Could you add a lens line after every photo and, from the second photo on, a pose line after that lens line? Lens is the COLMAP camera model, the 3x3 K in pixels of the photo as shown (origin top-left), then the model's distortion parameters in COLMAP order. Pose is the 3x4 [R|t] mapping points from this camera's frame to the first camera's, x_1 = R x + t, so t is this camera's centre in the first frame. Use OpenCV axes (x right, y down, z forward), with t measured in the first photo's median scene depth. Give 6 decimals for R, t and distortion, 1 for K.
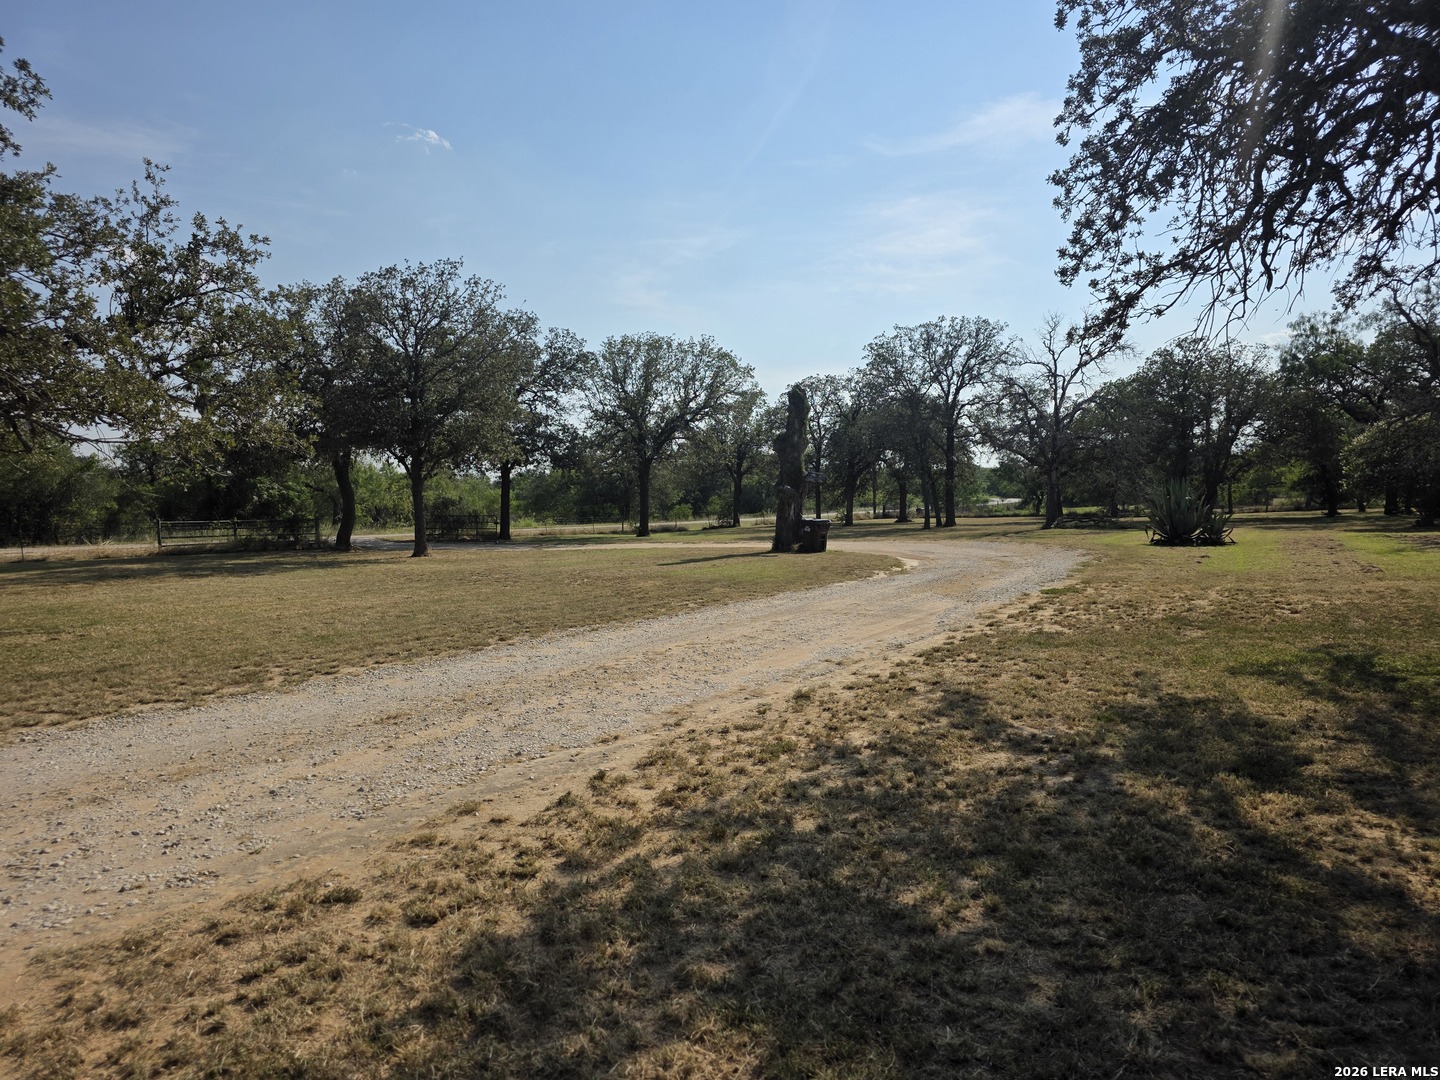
lens RADIAL K [[959.5, 0, 709.4], [0, 959.5, 549.2], [0, 0, 1]] dist [0.033800, -0.033498]
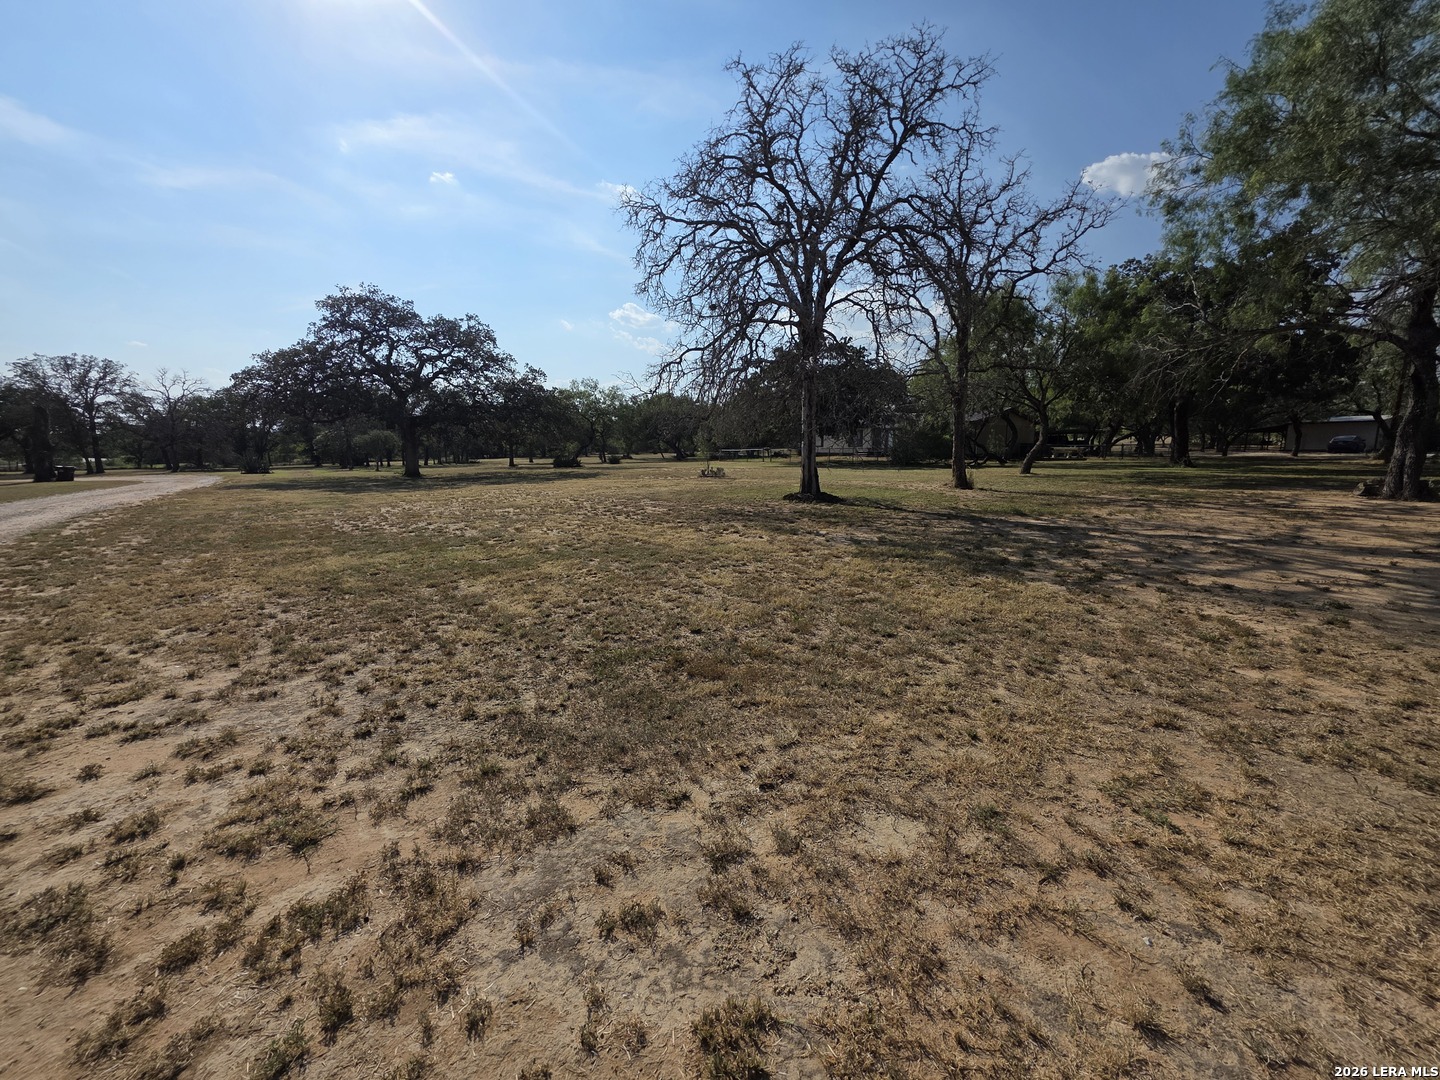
lens RADIAL K [[569.3, 0, 713.4], [0, 569.3, 536.4], [0, 0, 1]] dist [0.004426, 0.000358]
pose [[0.410525, -0.116582, 0.904366, -0.730424], [0.039678, 0.993138, 0.110015, 0.061195], [-0.910985, -0.009280, 0.412334, -1.376588]]
